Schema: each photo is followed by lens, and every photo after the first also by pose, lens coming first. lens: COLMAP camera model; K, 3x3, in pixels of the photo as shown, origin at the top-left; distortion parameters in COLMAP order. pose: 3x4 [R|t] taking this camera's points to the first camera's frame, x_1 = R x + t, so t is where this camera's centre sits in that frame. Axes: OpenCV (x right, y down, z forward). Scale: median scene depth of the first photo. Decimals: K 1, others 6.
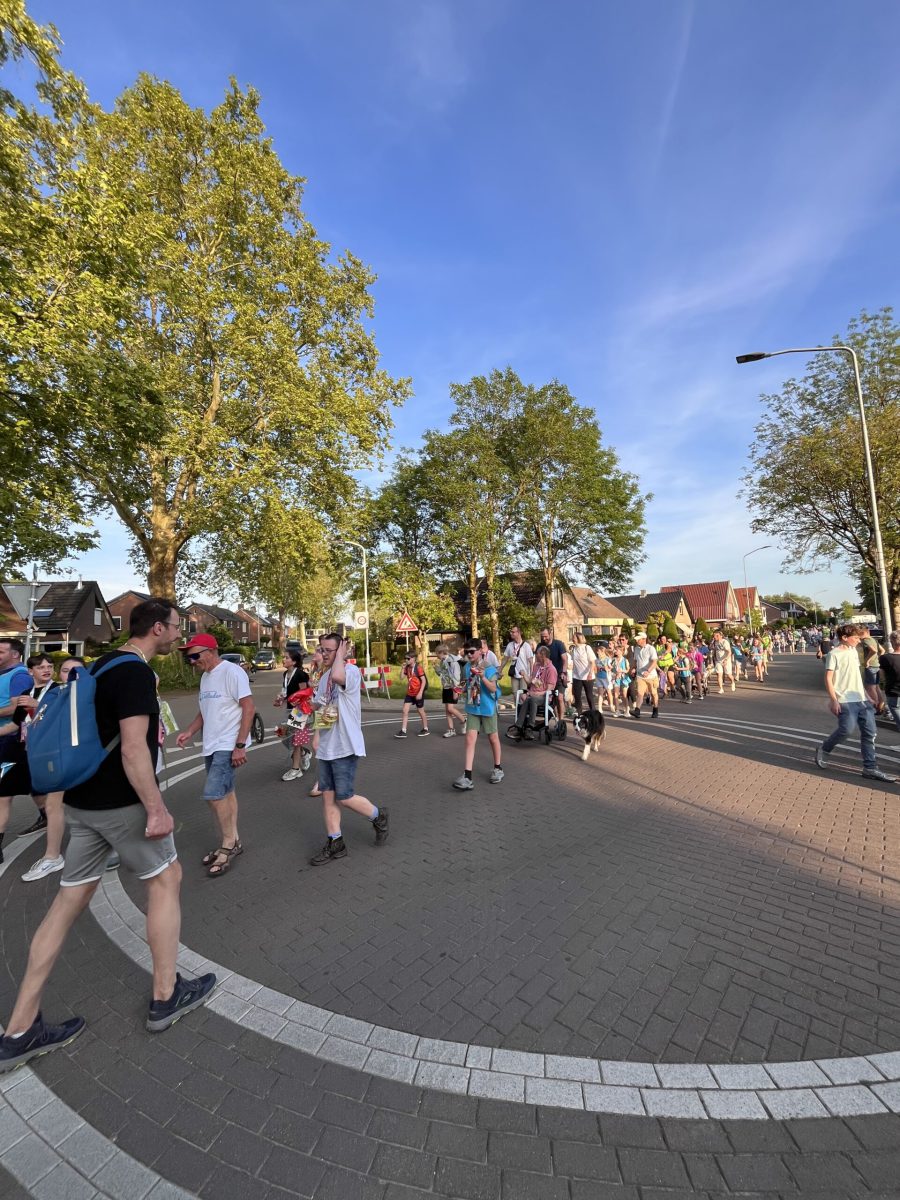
lens RADIAL K [[493.2, 0, 449.8], [0, 493.2, 596.0], [0, 0, 1]] dist [-0.003191, 0.000100]
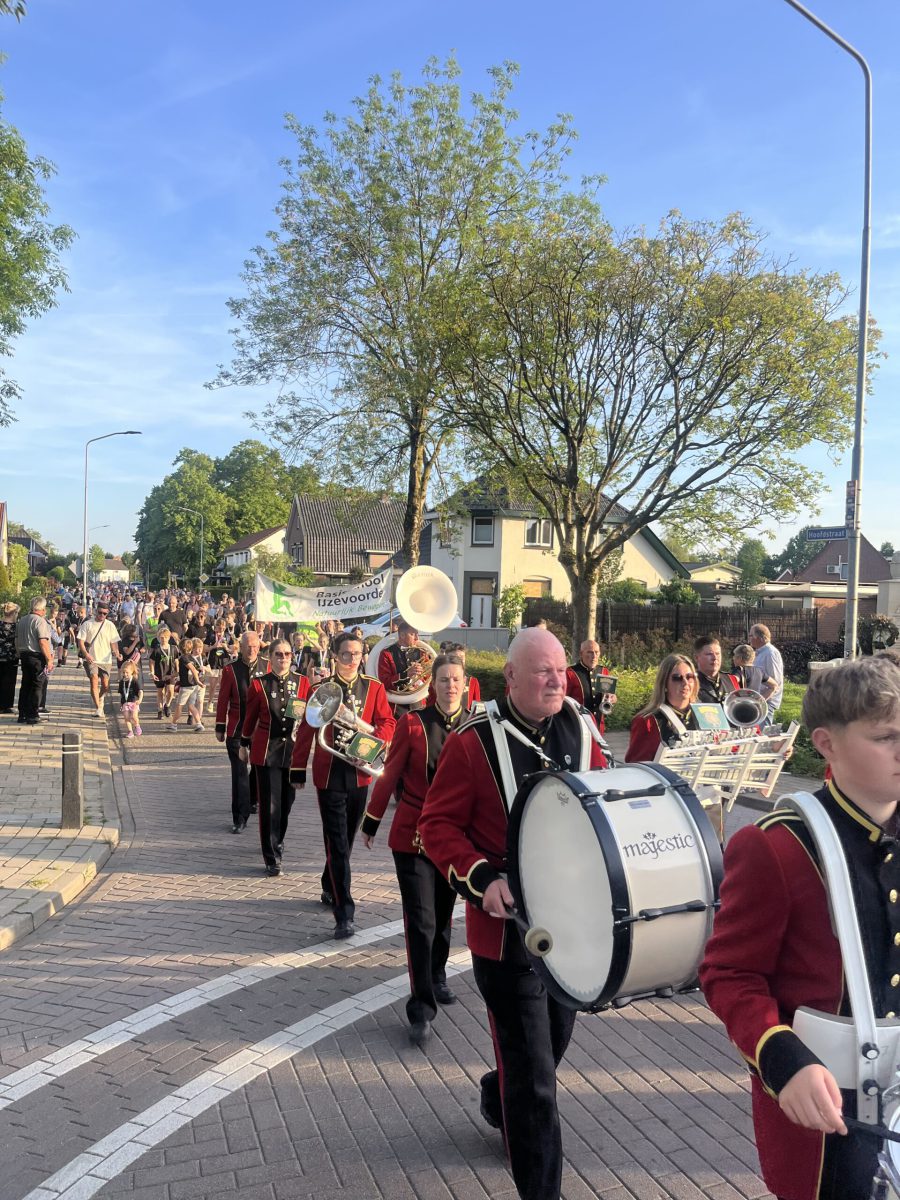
lens RADIAL K [[909.2, 0, 451.4], [0, 909.2, 605.4], [0, 0, 1]] dist [0.052666, -0.070071]
pose [[0.463491, 0.039271, 0.885231, -0.072261], [-0.126389, 0.991733, 0.022180, 0.028194], [-0.877041, -0.122164, 0.464623, 0.417750]]
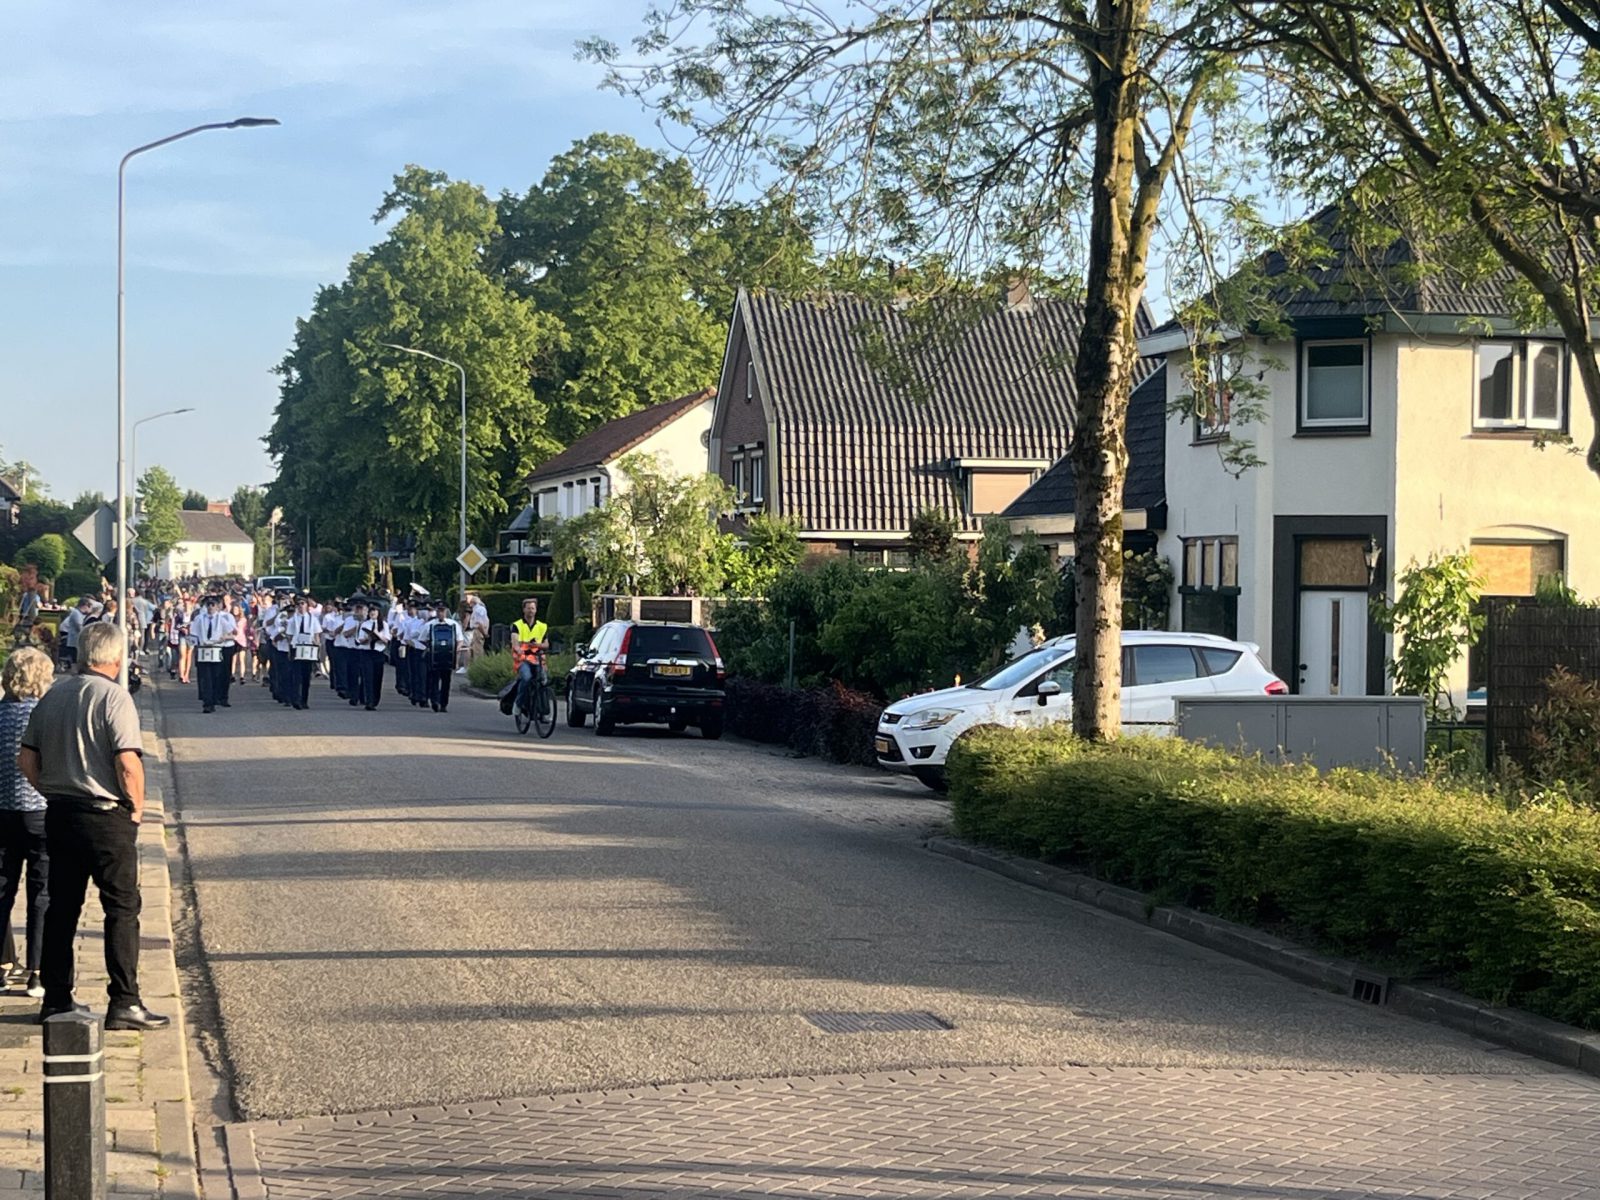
lens RADIAL K [[2852.6, 0, 809.0], [0, 2852.6, 597.8], [0, 0, 1]] dist [0.113480, 0.000000]
pose [[0.589810, 0.040607, 0.806521, -0.065879], [-0.104105, 0.994224, 0.026075, 0.031256], [-0.800804, -0.099342, 0.590631, 0.420120]]
